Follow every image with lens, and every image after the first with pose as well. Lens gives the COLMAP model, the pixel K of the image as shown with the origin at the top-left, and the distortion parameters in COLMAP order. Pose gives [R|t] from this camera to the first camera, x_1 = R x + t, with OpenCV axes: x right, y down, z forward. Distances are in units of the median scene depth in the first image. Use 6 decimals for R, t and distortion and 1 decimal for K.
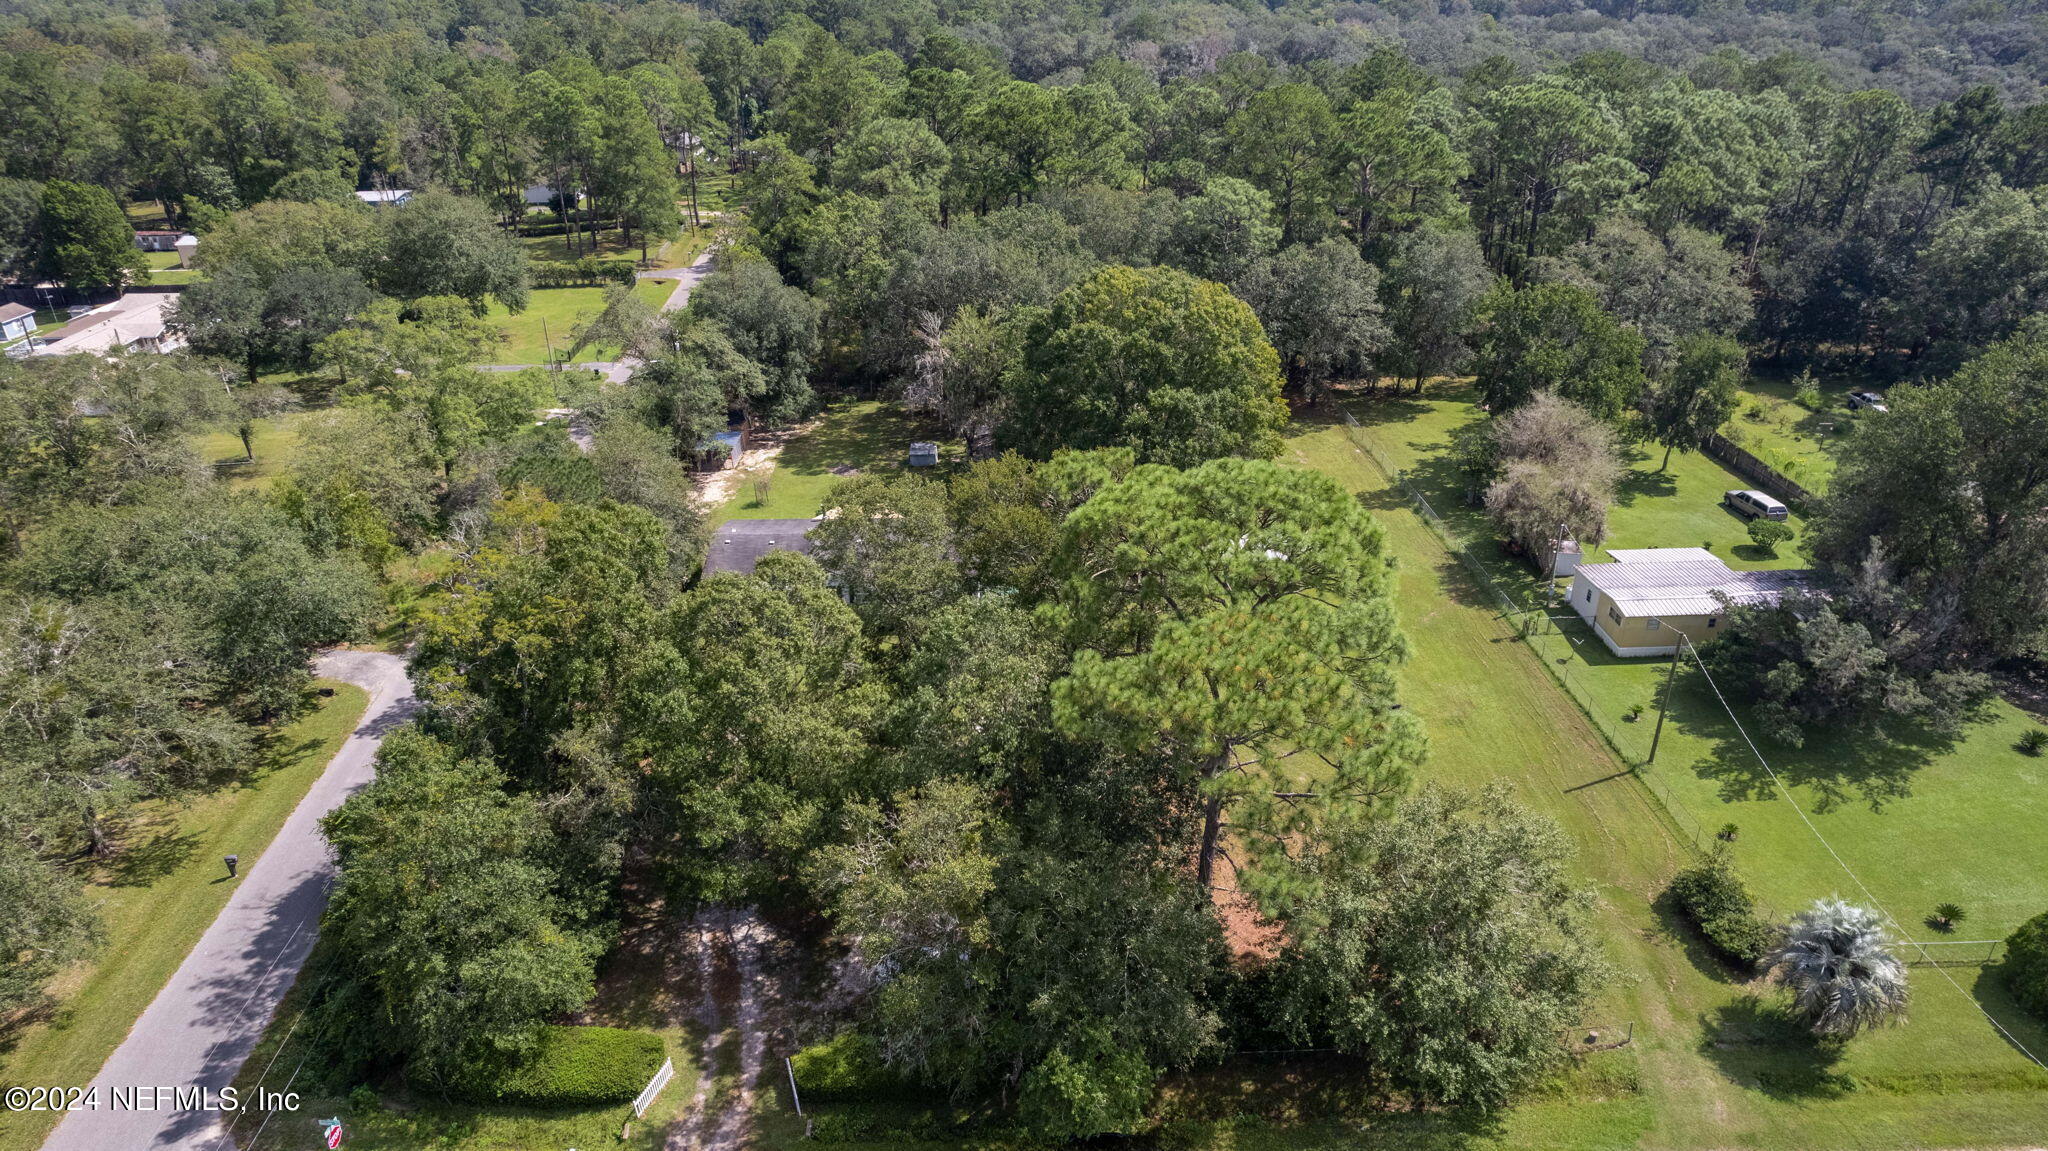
lens RADIAL K [[1324.2, 0, 1024.8], [0, 1324.2, 570.0], [0, 0, 1]] dist [-0.062551, 0.079224]
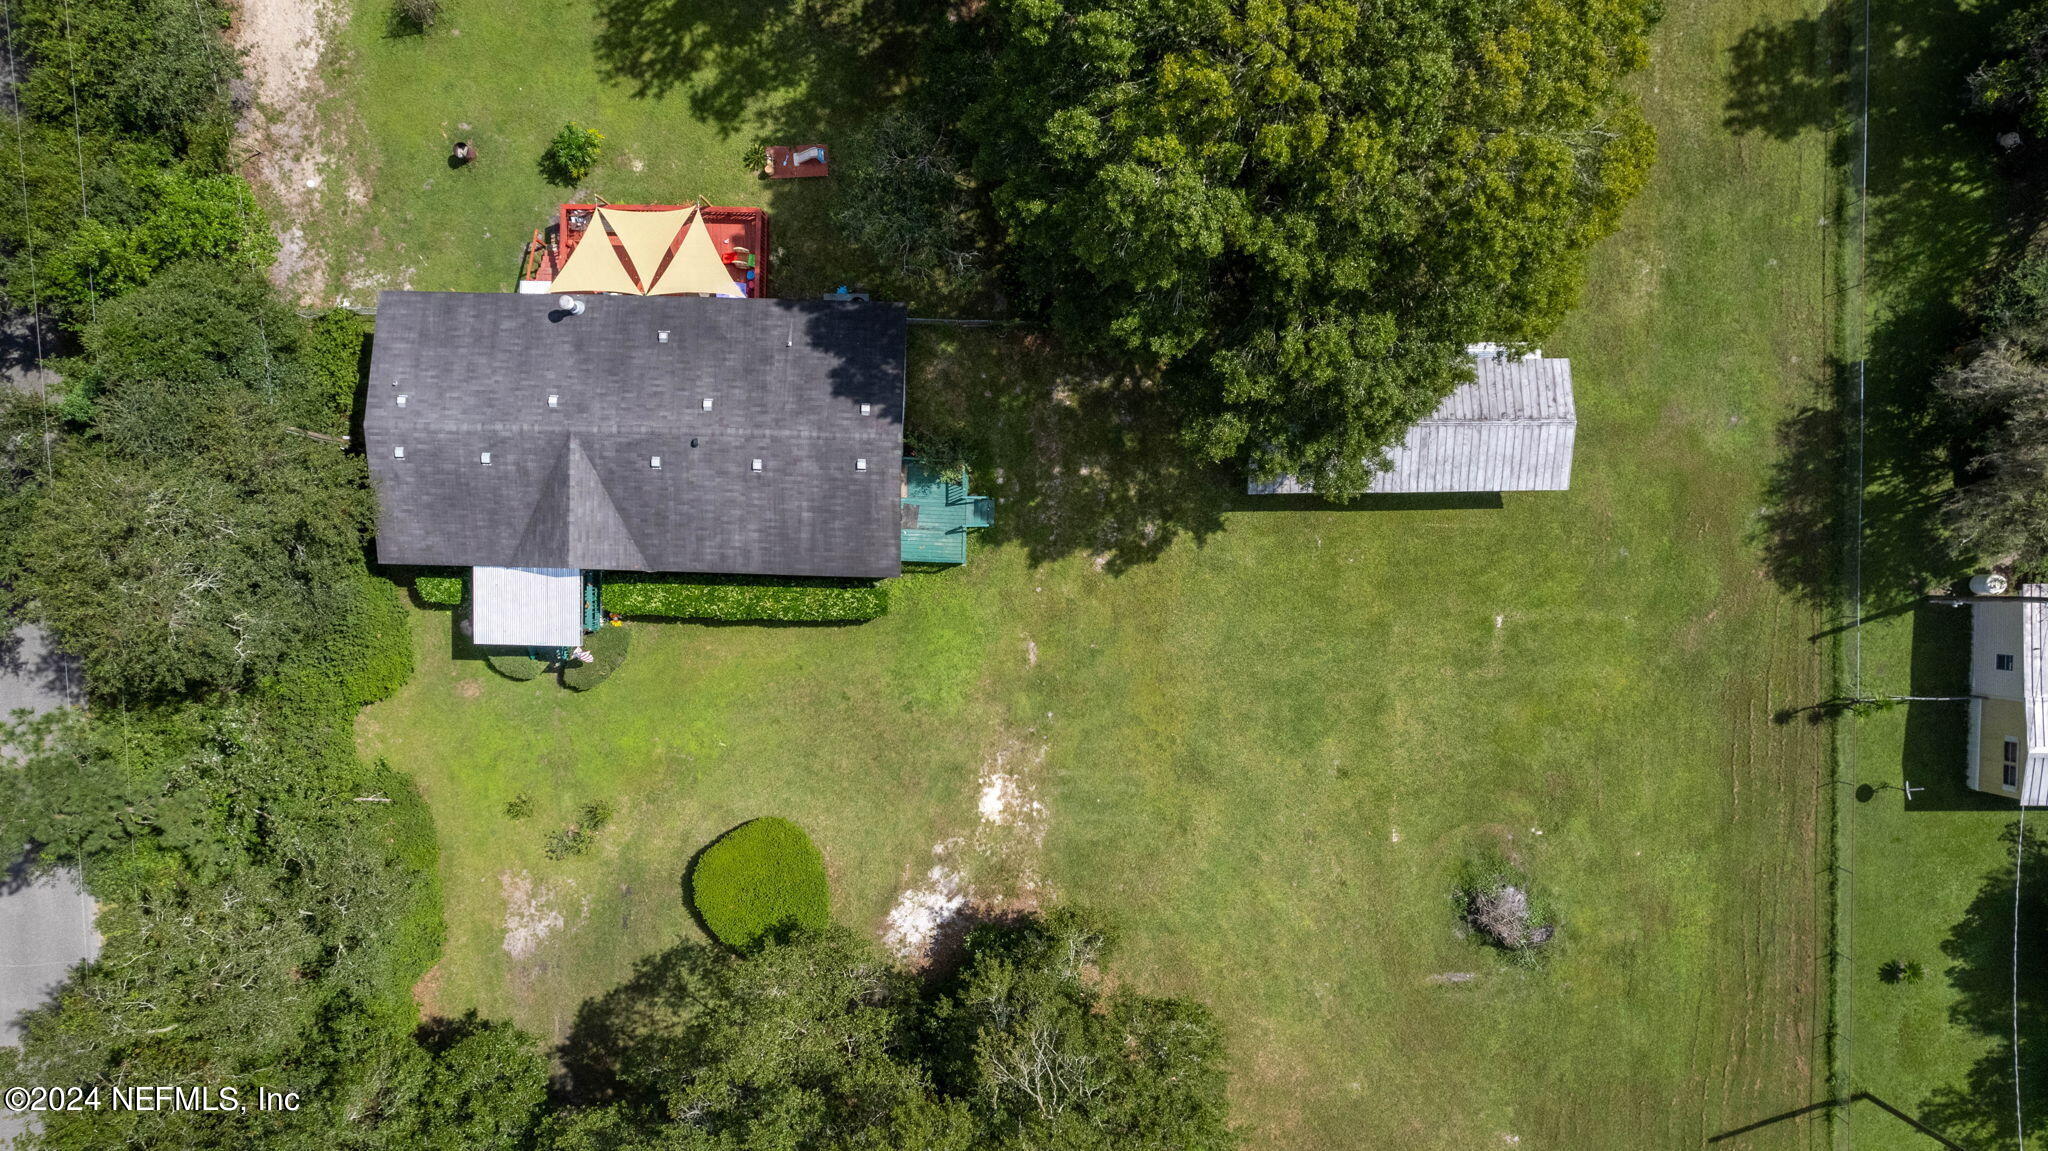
lens RADIAL K [[1344.5, 0, 1023.9], [0, 1344.5, 568.8], [0, 0, 1]] dist [-0.071345, 0.092079]
pose [[0.999448, 0.032970, 0.004002, 0.013995], [-0.016026, 0.373210, 0.927608, -0.489014], [0.029089, -0.927161, 0.373533, 0.789431]]
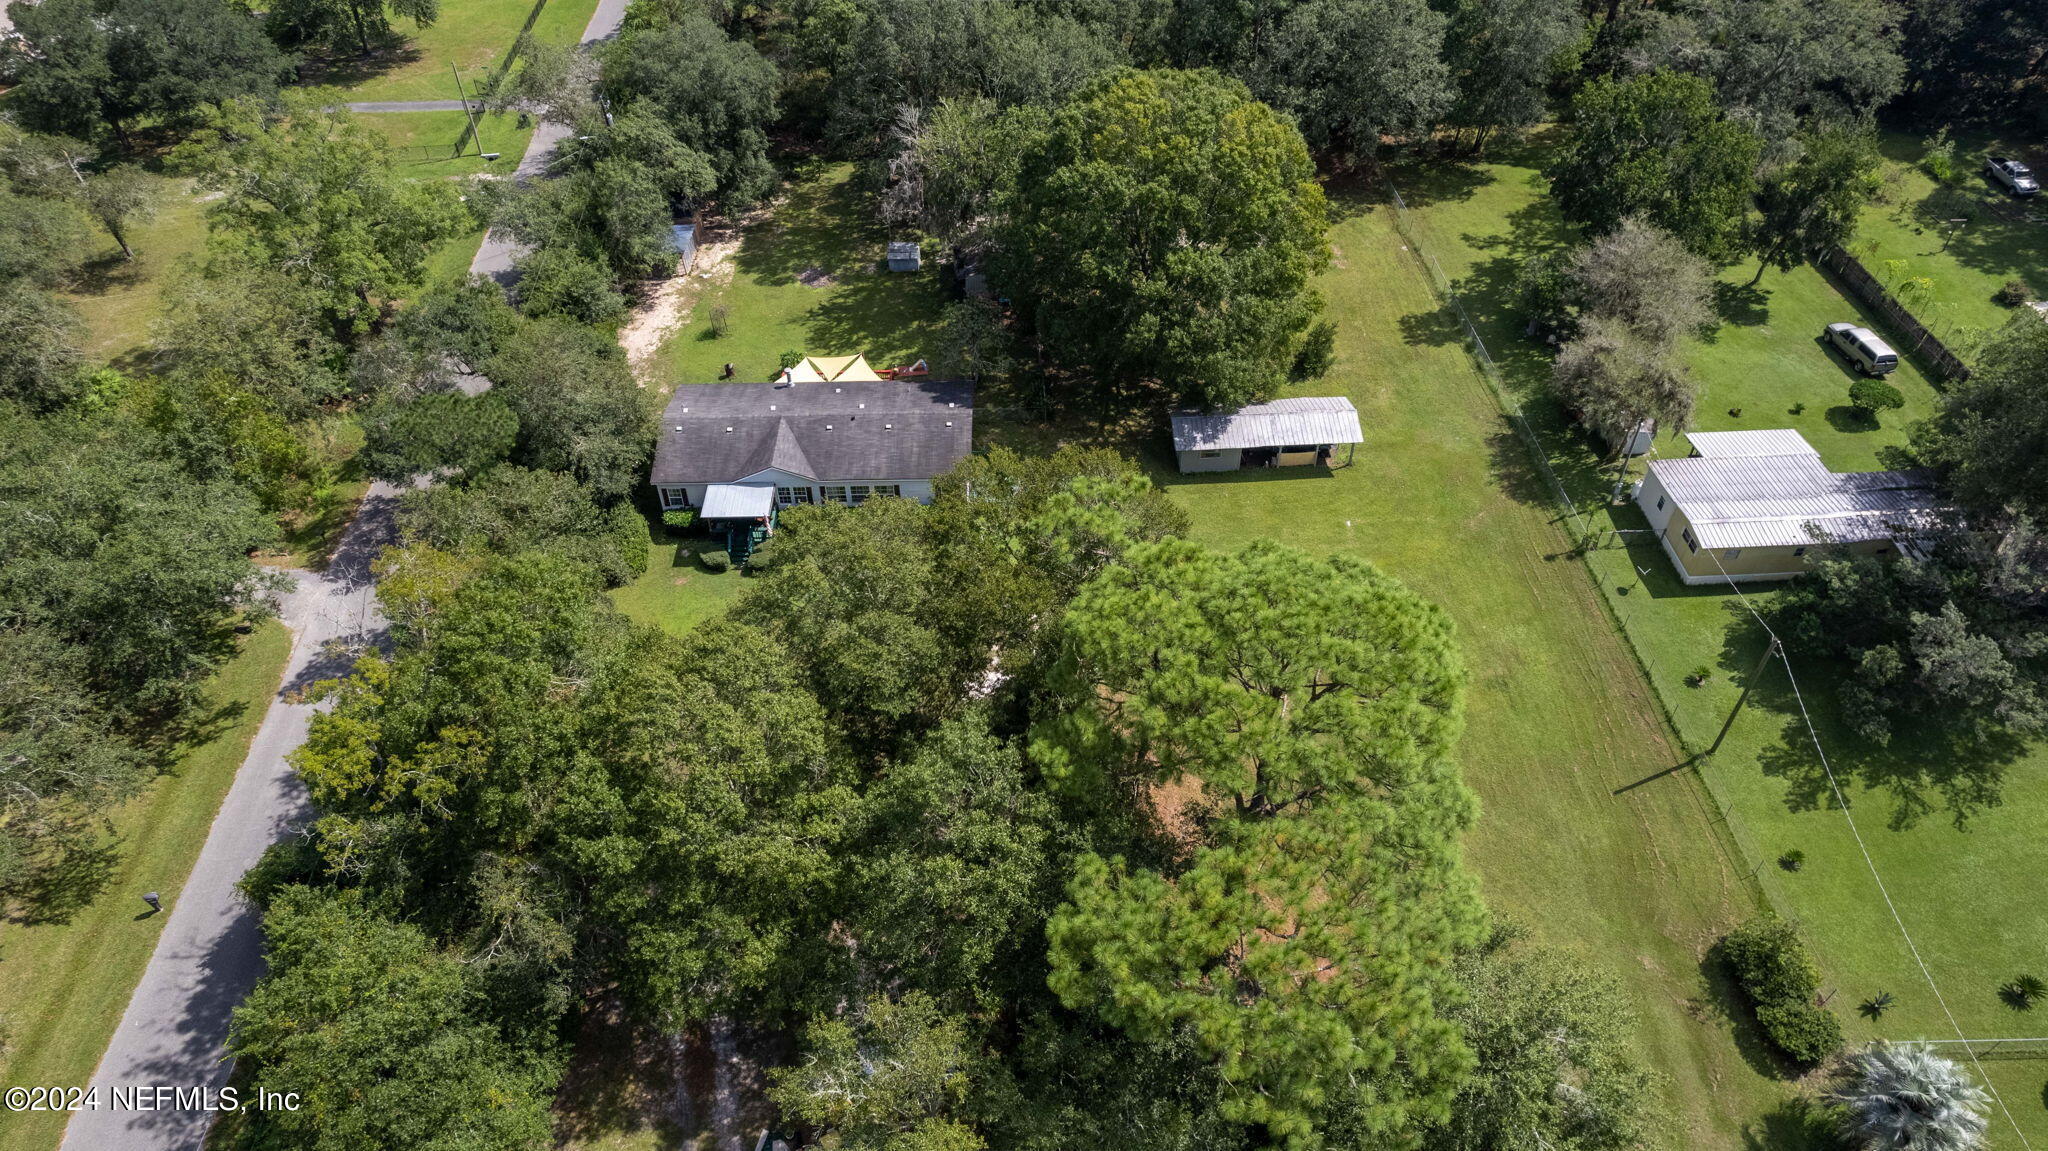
lens RADIAL K [[1324.2, 0, 1024.8], [0, 1324.2, 570.0], [0, 0, 1]] dist [-0.062551, 0.079224]
pose [[0.999995, -0.002970, -0.000866, 0.003715], [0.003093, 0.952000, 0.306083, -0.200820], [-0.000085, -0.306084, 0.952004, 0.144691]]
